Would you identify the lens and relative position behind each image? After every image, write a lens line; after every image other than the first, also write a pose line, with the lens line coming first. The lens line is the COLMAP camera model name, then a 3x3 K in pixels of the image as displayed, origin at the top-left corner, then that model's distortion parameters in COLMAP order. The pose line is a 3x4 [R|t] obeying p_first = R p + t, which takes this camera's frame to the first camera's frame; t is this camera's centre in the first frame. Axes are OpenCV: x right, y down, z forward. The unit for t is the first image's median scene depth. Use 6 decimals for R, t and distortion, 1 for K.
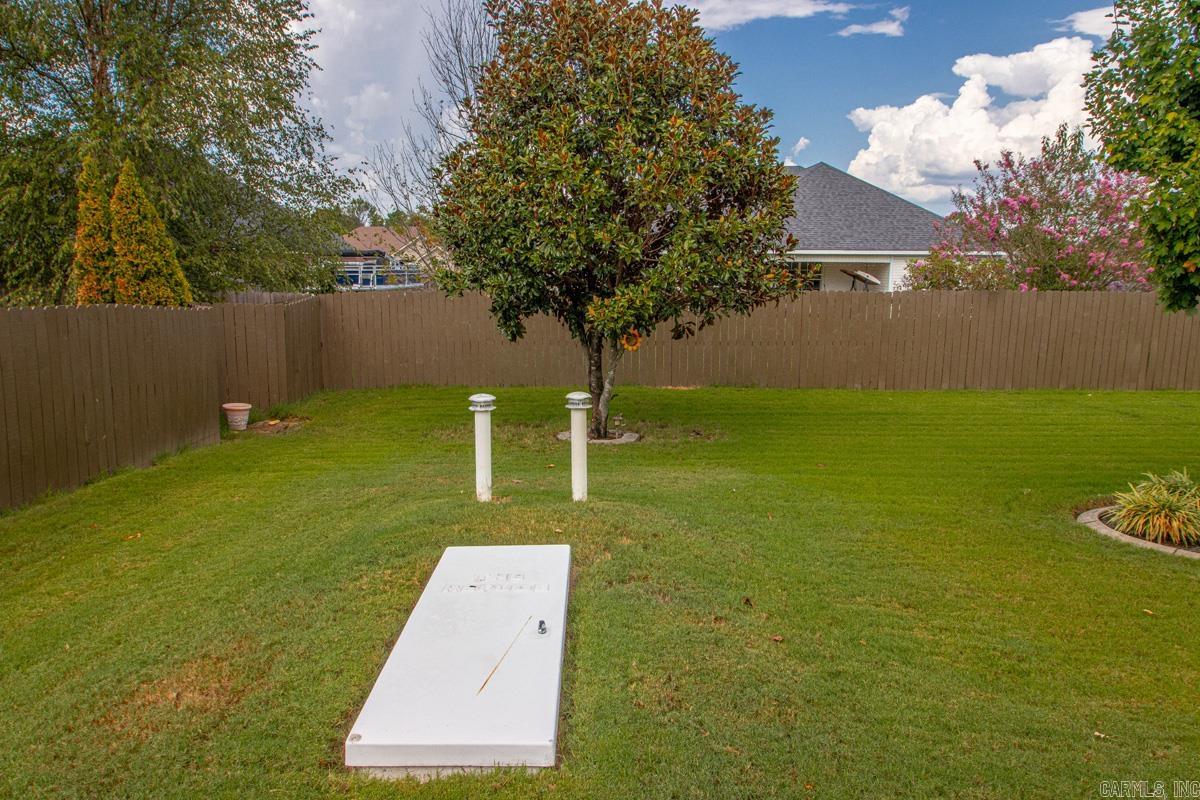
lens RADIAL K [[827.2, 0, 578.9], [0, 827.2, 404.5], [0, 0, 1]] dist [-0.034387, -0.005831]
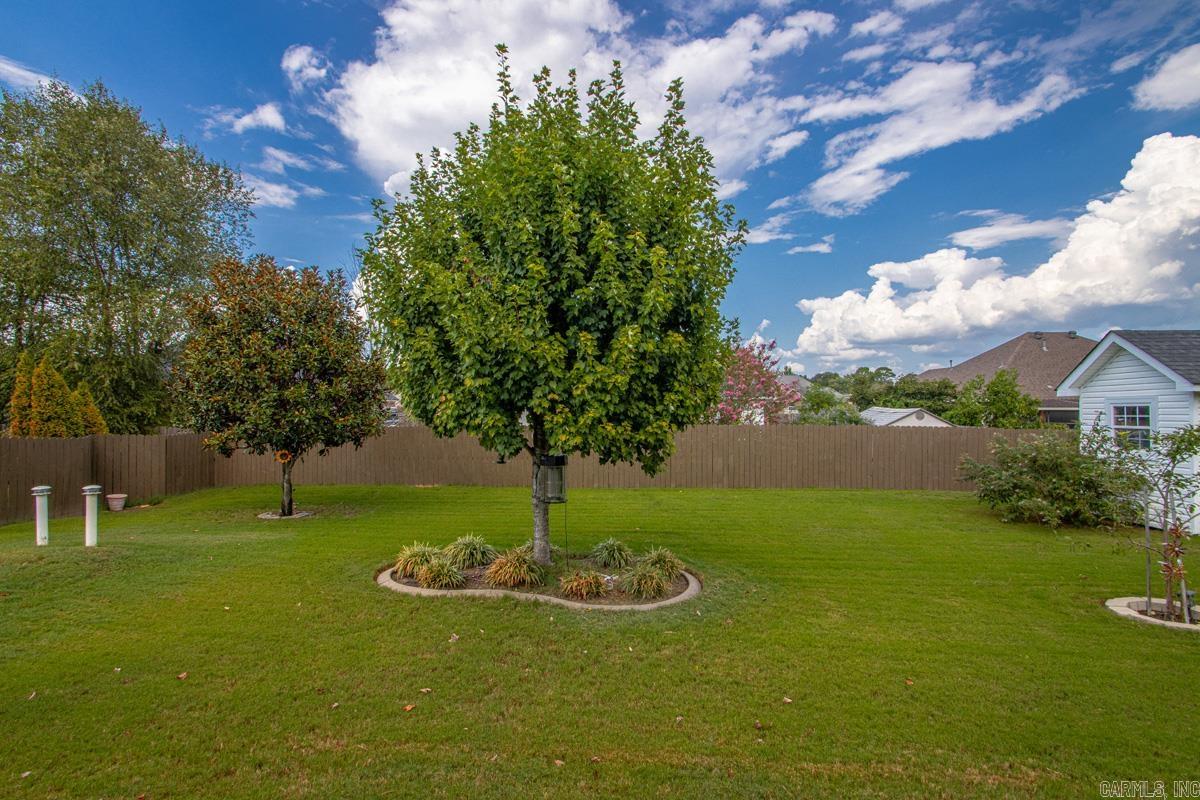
lens RADIAL K [[562.2, 0, 585.1], [0, 562.2, 400.5], [0, 0, 1]] dist [0.017476, -0.017530]
pose [[0.998081, -0.006091, -0.061624, 0.698180], [-0.004768, 0.984637, -0.174551, 0.007359], [0.061740, 0.174510, 0.982718, -0.116691]]
